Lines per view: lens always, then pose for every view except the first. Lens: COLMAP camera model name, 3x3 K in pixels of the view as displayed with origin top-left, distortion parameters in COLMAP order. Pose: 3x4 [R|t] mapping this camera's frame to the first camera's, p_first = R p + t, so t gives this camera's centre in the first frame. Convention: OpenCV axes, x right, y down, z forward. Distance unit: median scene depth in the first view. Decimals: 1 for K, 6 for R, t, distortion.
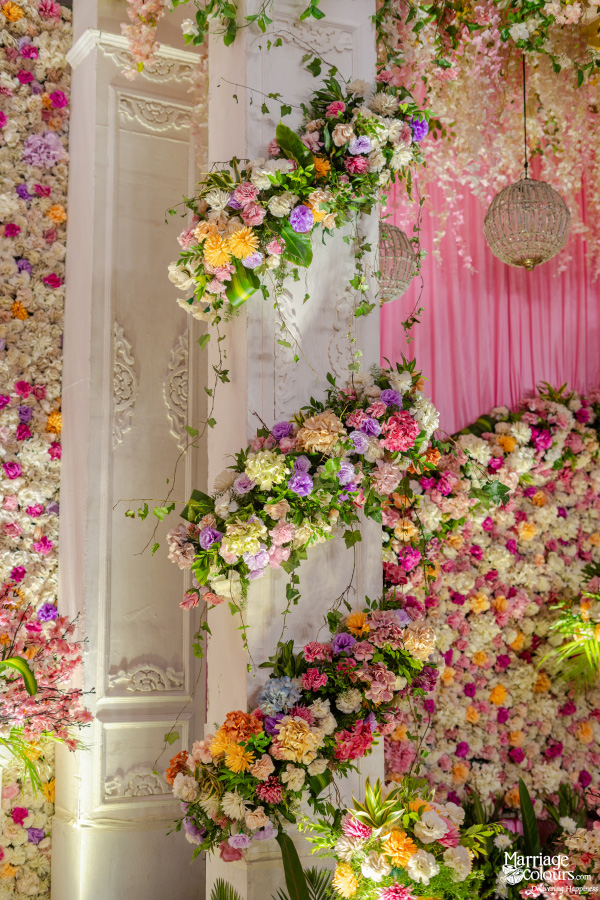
lens RADIAL K [[1305.0, 0, 300.0], [0, 1305.0, 450.0], [0, 0, 1]] dist [-0.011145, 0.004928]
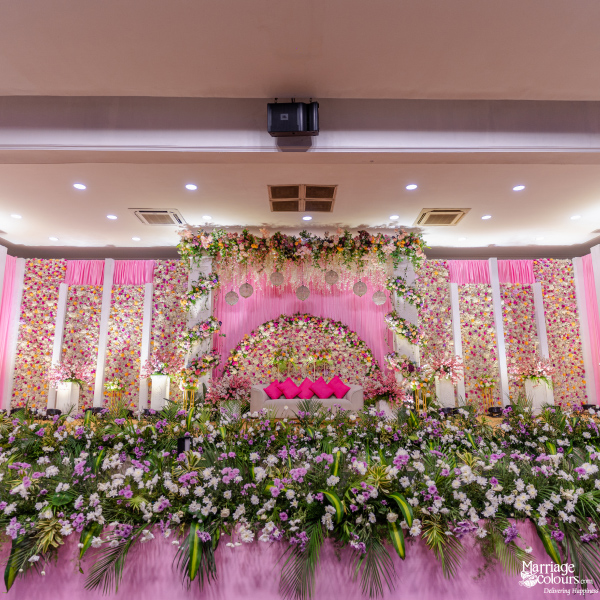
lens RADIAL K [[459.8, 0, 308.2], [0, 459.8, 297.9], [0, 0, 1]] dist [-0.010401, -0.003185]
pose [[0.910006, -0.088779, -0.404979, 1.320563], [0.061872, 0.994946, -0.079080, 0.047960], [0.409953, 0.046907, 0.910900, -0.835935]]
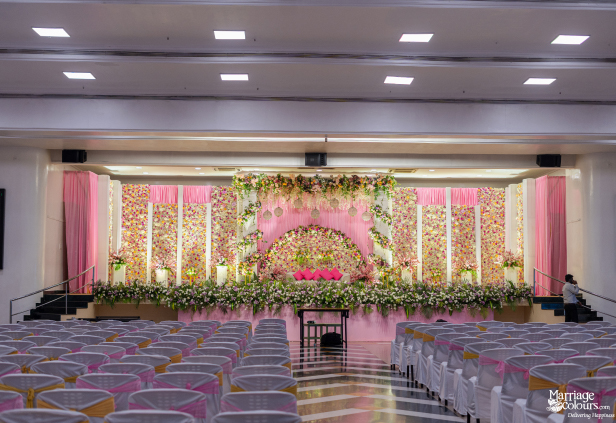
lens RADIAL K [[912.5, 0, 308.0], [0, 912.5, 211.5], [0, 0, 1]] dist [-0.016638, 0.034740]
pose [[0.912269, -0.031221, -0.408400, 3.077908], [0.048876, 0.998264, 0.032863, -0.387202], [0.406665, -0.049941, 0.912211, -4.933249]]
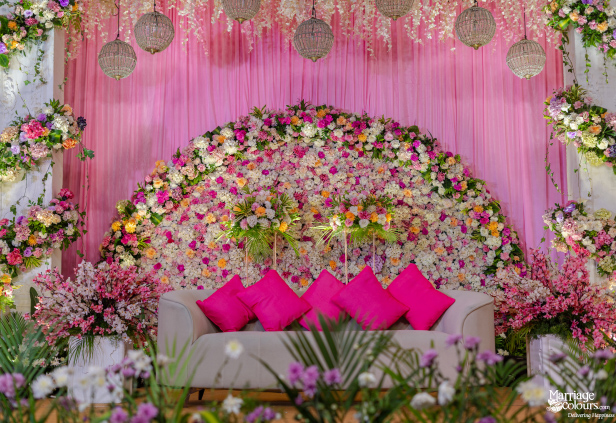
lens RADIAL K [[912.5, 0, 308.0], [0, 912.5, 211.5], [0, 0, 1]] dist [-0.016638, 0.034740]
pose [[0.901738, -0.060100, -0.428086, 1.048158], [0.062008, 0.998030, -0.009500, 0.153637], [0.427814, -0.017978, 0.903688, -0.258380]]
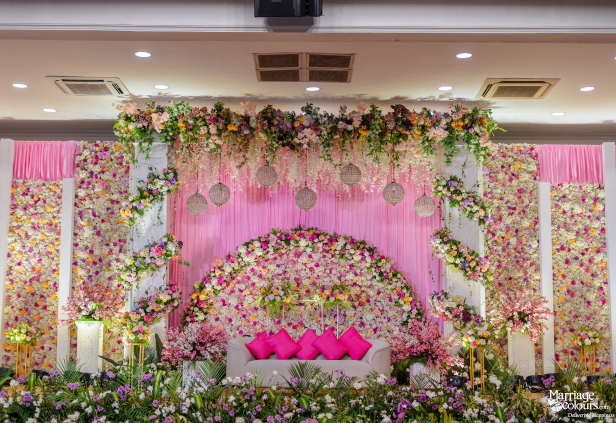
lens RADIAL K [[912.5, 0, 308.0], [0, 912.5, 211.5], [0, 0, 1]] dist [-0.016638, 0.034740]
pose [[0.900447, -0.053894, -0.431615, 1.641524], [0.050523, 0.998537, -0.019282, -0.055726], [0.432022, -0.004444, 0.901852, -1.409752]]
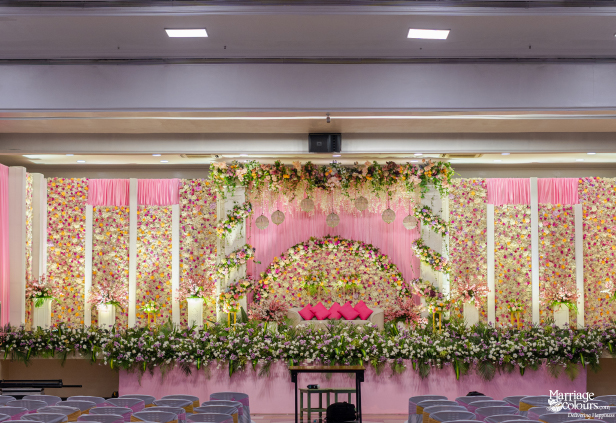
lens RADIAL K [[1403.5, 0, 315.5], [0, 1403.5, 211.4], [0, 0, 1]] dist [-0.010262, -0.033885]
pose [[0.895934, -0.034878, -0.442815, 3.370248], [0.059833, 0.997303, 0.042507, -0.486420], [0.440138, -0.064579, 0.895605, -5.019637]]
